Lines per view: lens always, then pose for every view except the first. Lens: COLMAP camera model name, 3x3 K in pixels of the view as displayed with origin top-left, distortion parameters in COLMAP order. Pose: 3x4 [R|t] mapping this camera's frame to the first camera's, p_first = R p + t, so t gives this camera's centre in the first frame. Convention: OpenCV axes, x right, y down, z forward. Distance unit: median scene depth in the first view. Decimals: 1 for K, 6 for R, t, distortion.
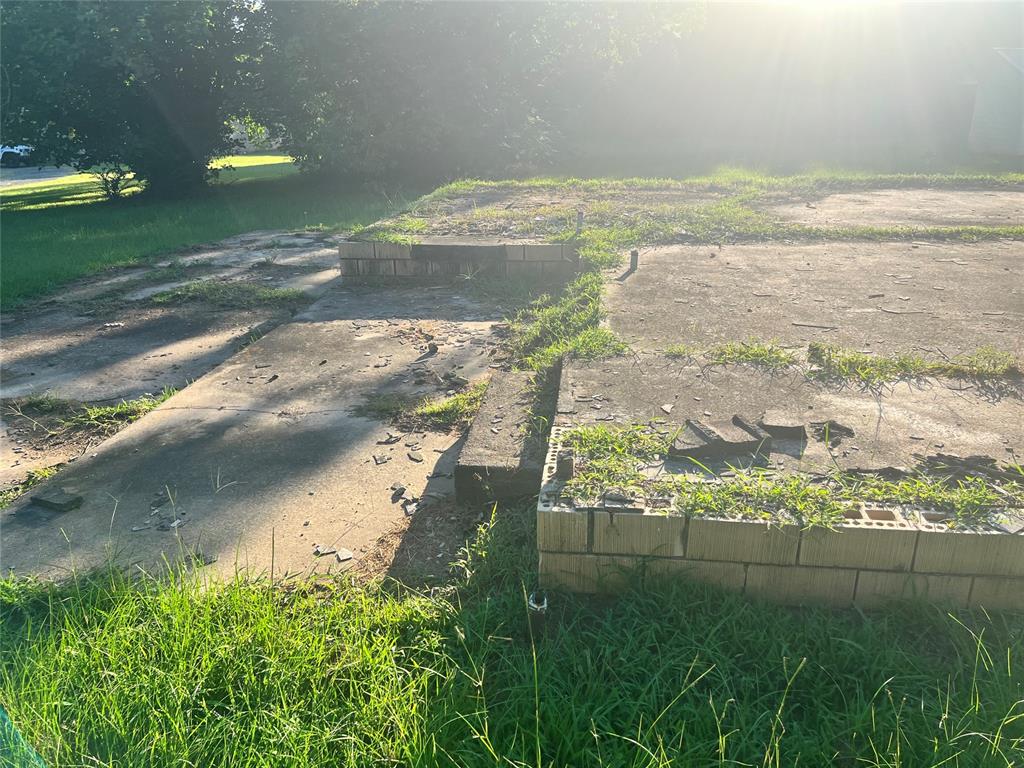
lens RADIAL K [[820.4, 0, 512.0], [0, 820.4, 384.0], [0, 0, 1]] dist [0.033205, -0.002764]
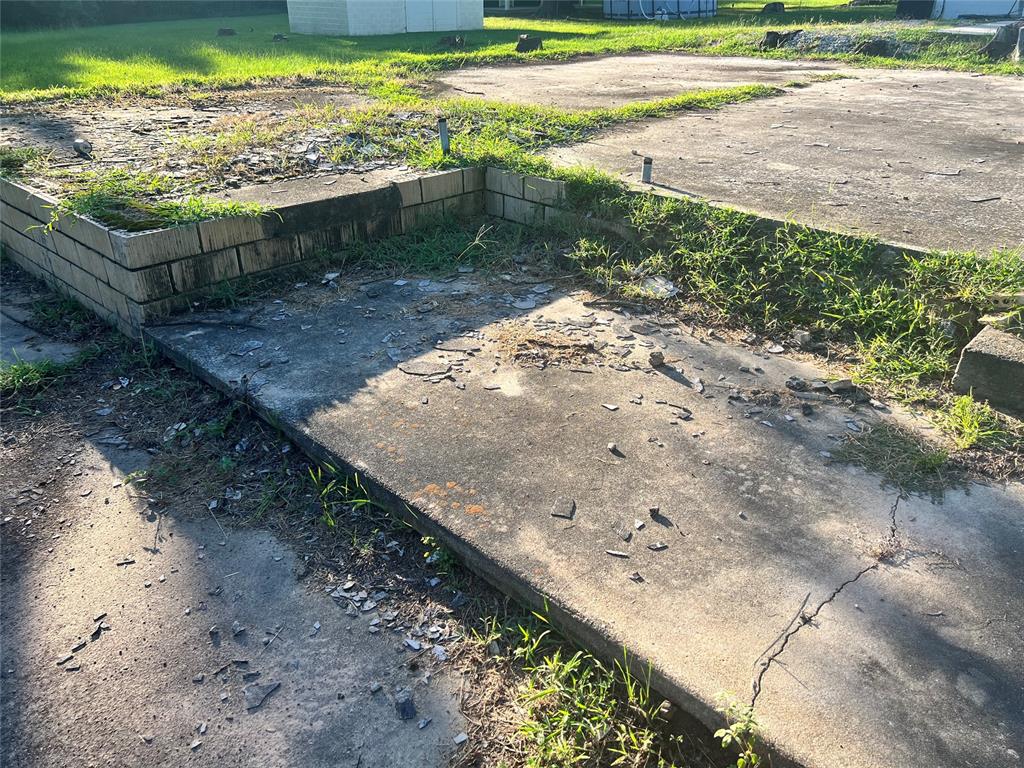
lens RADIAL K [[820.4, 0, 512.0], [0, 820.4, 384.0], [0, 0, 1]] dist [0.033205, -0.002764]
pose [[0.577314, -0.347041, 0.739101, -0.580058], [0.251516, 0.936751, 0.243387, -0.190526], [-0.776819, 0.045385, 0.628086, 0.658267]]
